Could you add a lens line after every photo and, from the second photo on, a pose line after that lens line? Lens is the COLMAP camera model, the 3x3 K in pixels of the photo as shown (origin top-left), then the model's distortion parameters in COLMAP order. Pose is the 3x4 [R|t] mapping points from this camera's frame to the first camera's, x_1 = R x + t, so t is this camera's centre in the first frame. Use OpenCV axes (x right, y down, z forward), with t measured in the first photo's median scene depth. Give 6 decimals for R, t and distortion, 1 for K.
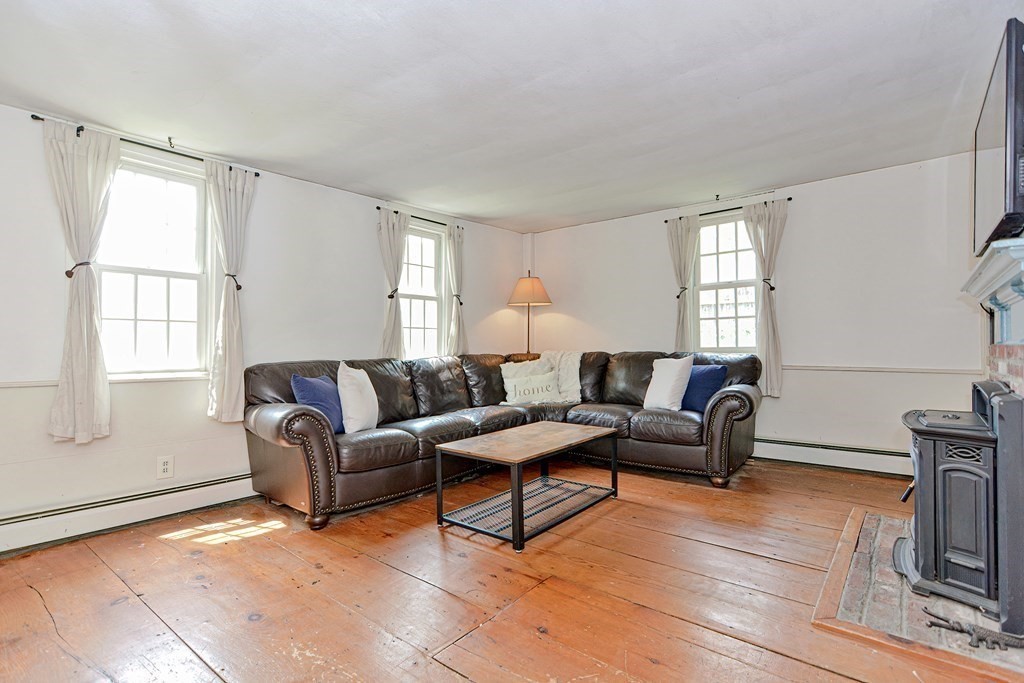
lens RADIAL K [[496.6, 0, 514.6], [0, 496.6, 343.0], [0, 0, 1]] dist [0.015850, -0.007207]
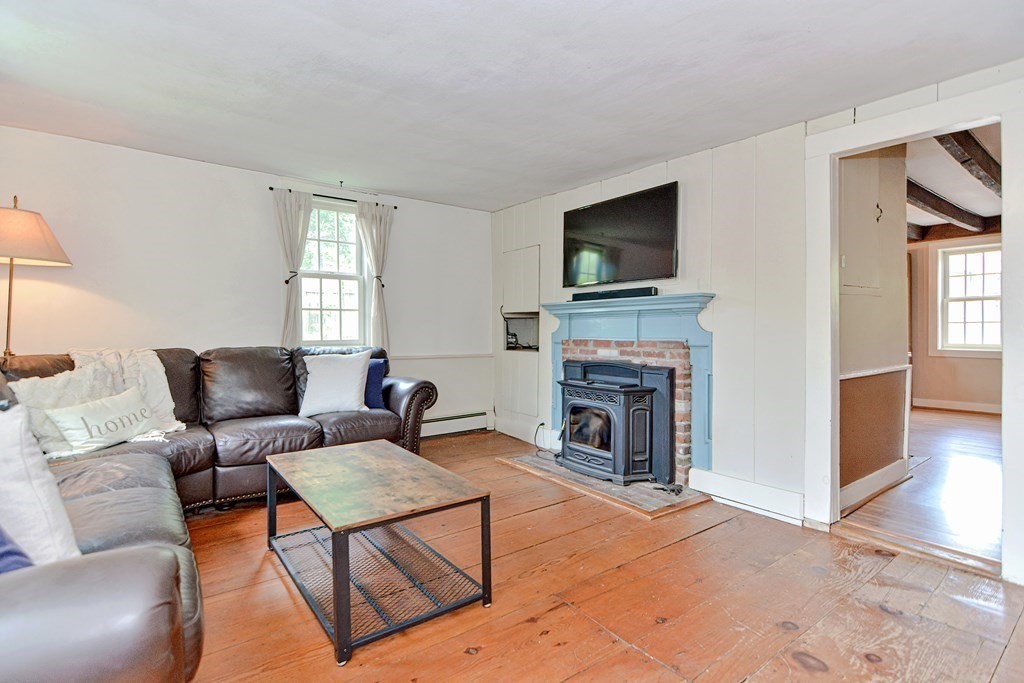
lens RADIAL K [[496.6, 0, 507.4], [0, 496.6, 333.2], [0, 0, 1]] dist [0.015850, -0.007207]
pose [[0.240702, 0.001209, 0.970598, -0.464358], [-0.011523, 0.999932, 0.001612, -0.011248], [-0.970531, -0.011573, 0.240700, 0.477372]]
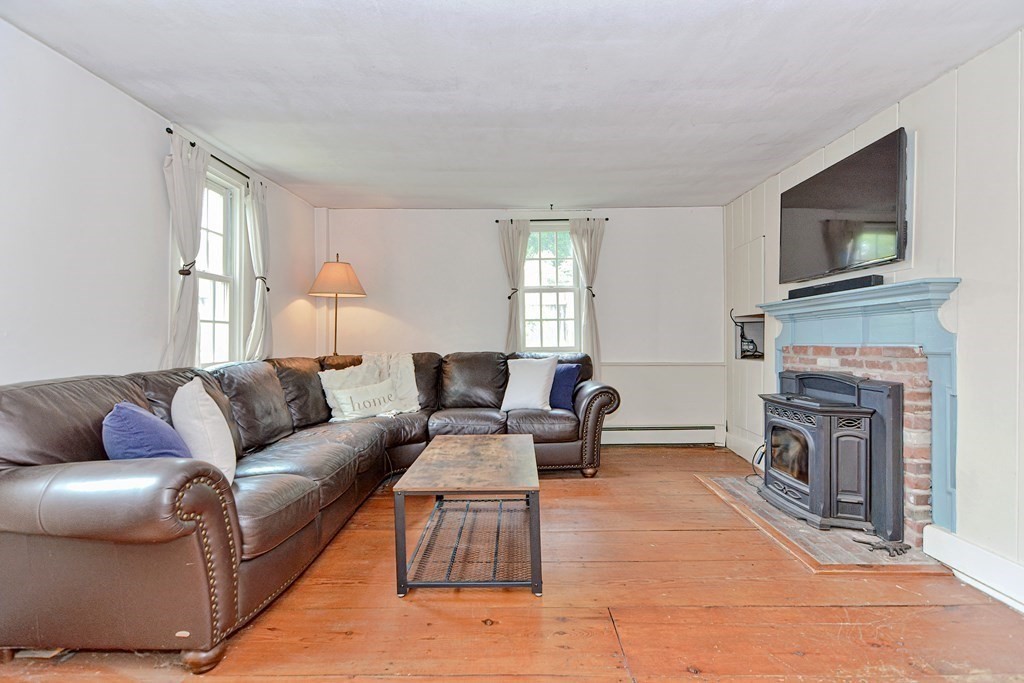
lens RADIAL K [[496.6, 0, 516.4], [0, 496.6, 342.9], [0, 0, 1]] dist [0.015850, -0.007207]
pose [[0.775919, -0.001645, 0.630830, -0.337764], [-0.002808, 0.999978, 0.006062, -0.006918], [-0.630826, -0.006475, 0.775897, 0.228609]]
